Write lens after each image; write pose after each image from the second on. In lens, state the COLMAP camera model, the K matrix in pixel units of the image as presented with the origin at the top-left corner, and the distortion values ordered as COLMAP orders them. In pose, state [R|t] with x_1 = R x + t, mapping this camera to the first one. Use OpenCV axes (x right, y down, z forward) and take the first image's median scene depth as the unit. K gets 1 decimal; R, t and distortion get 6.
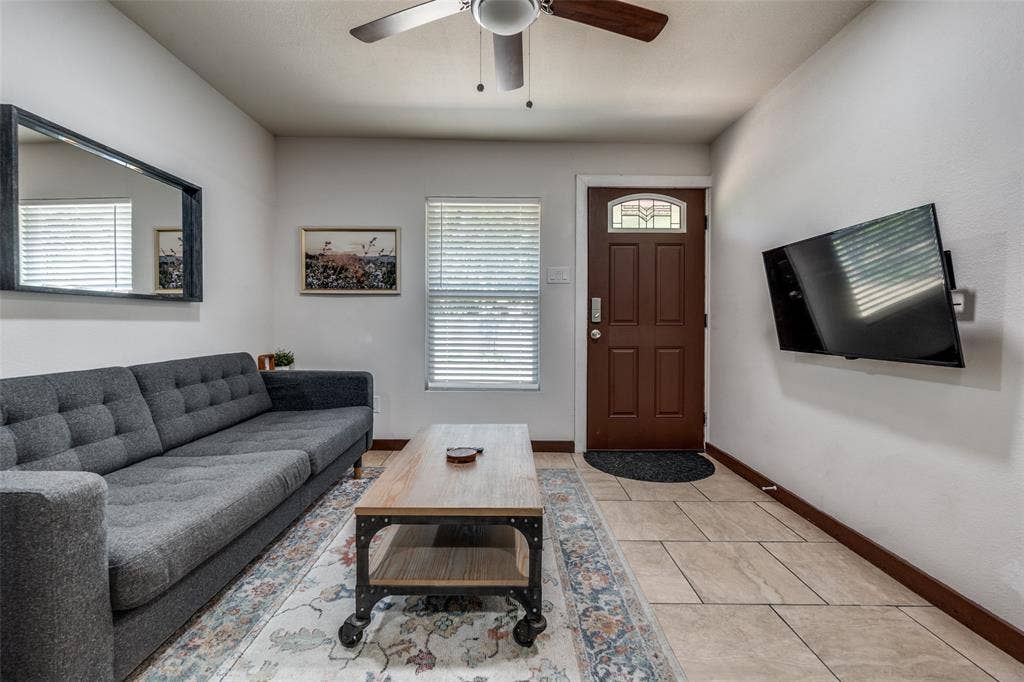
lens RADIAL K [[430.1, 0, 508.4], [0, 430.1, 335.5], [0, 0, 1]] dist [0.004511, 0.000308]
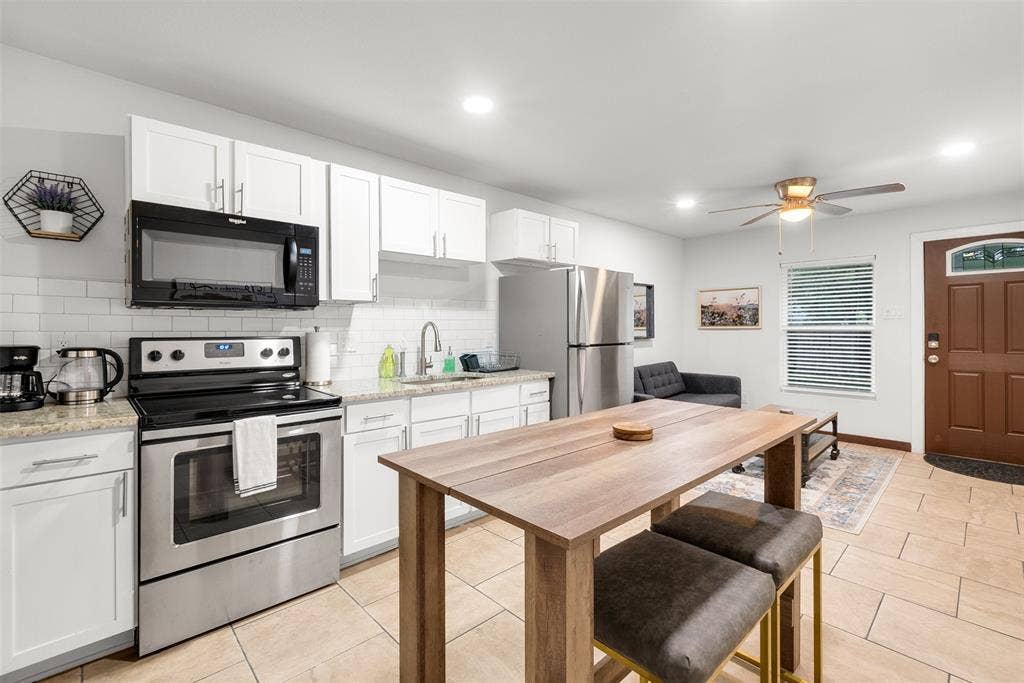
lens RADIAL K [[430.1, 0, 518.1], [0, 430.1, 333.8], [0, 0, 1]] dist [0.004511, 0.000308]
pose [[0.671214, -0.007950, -0.741221, 0.321984], [-0.011896, 0.999698, -0.021495, -0.035209], [0.741168, 0.023245, 0.670917, -0.716620]]
